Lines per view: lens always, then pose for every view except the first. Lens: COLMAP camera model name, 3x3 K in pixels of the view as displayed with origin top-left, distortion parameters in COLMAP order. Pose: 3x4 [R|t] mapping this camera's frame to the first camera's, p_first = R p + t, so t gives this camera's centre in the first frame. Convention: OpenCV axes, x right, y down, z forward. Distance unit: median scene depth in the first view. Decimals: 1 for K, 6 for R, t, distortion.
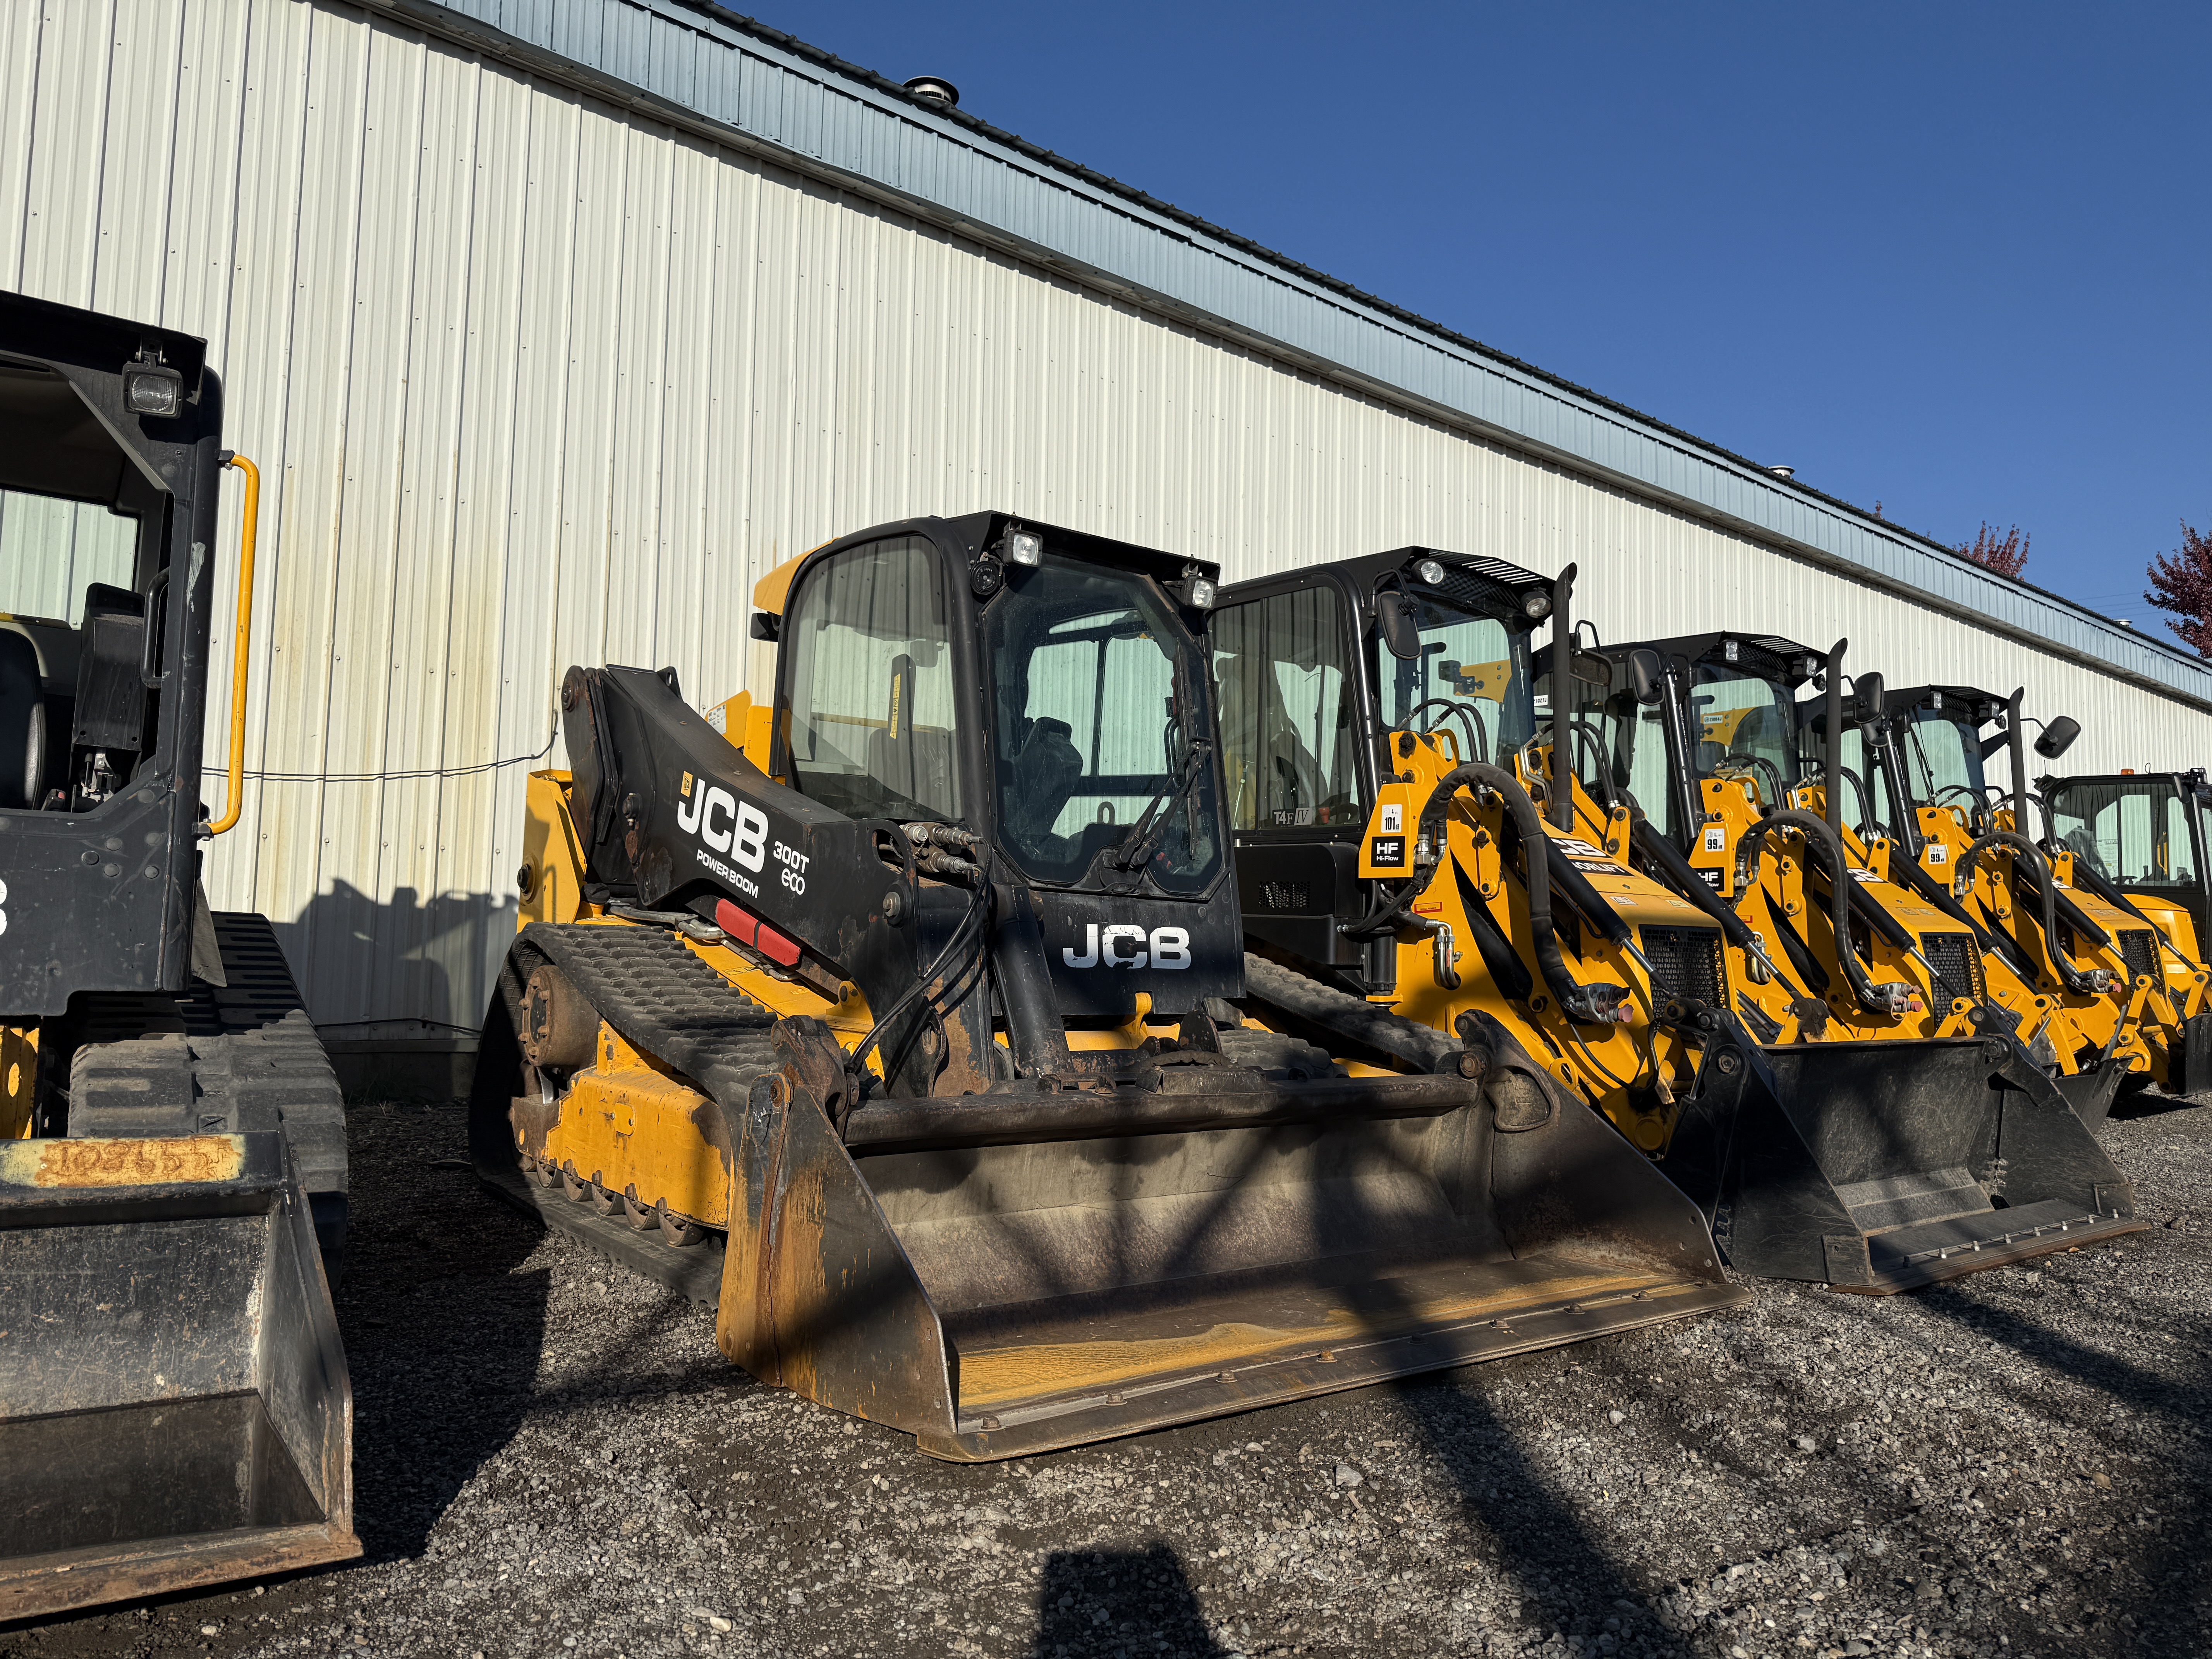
lens RADIAL K [[1615.1, 0, 1106.9], [0, 1615.1, 820.2], [0, 0, 1]] dist [0.024045, -0.007916]
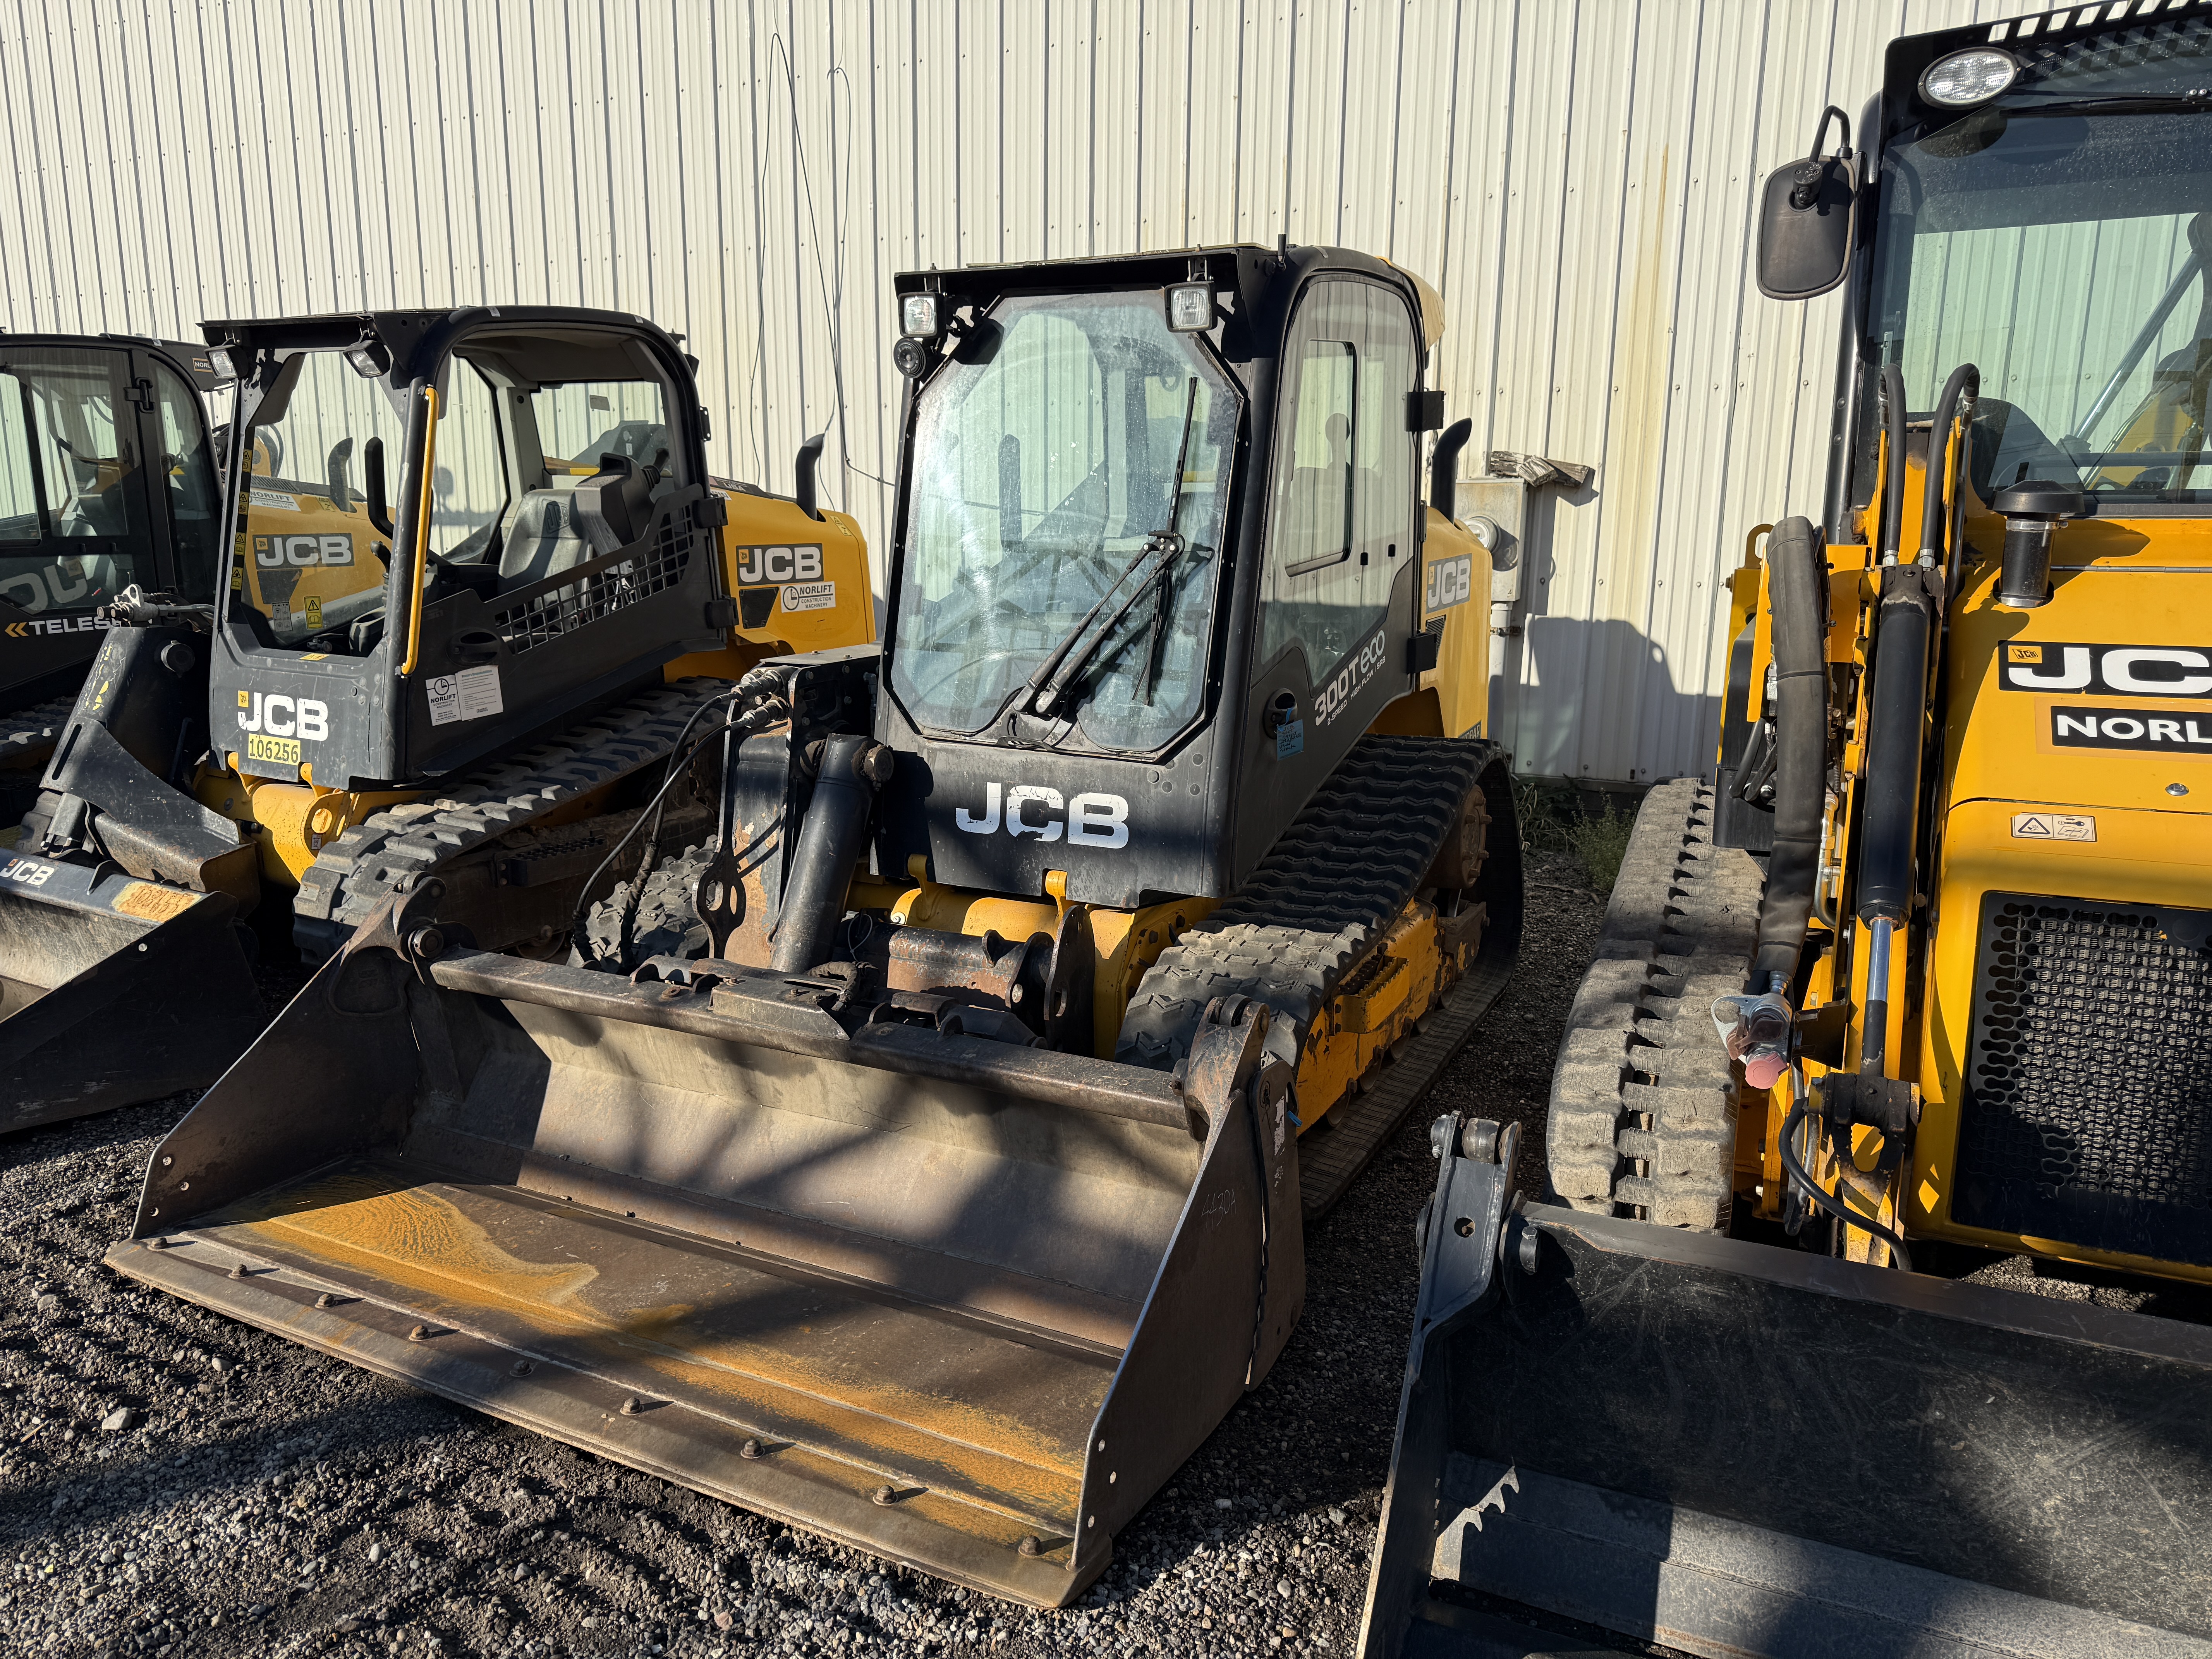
lens RADIAL K [[1615.1, 0, 1106.9], [0, 1615.1, 820.2], [0, 0, 1]] dist [0.024045, -0.007916]
pose [[0.376656, 0.166917, -0.911191, 0.765984], [0.093212, 0.971811, 0.216552, -0.091168], [0.921651, -0.166500, 0.350480, 0.744584]]
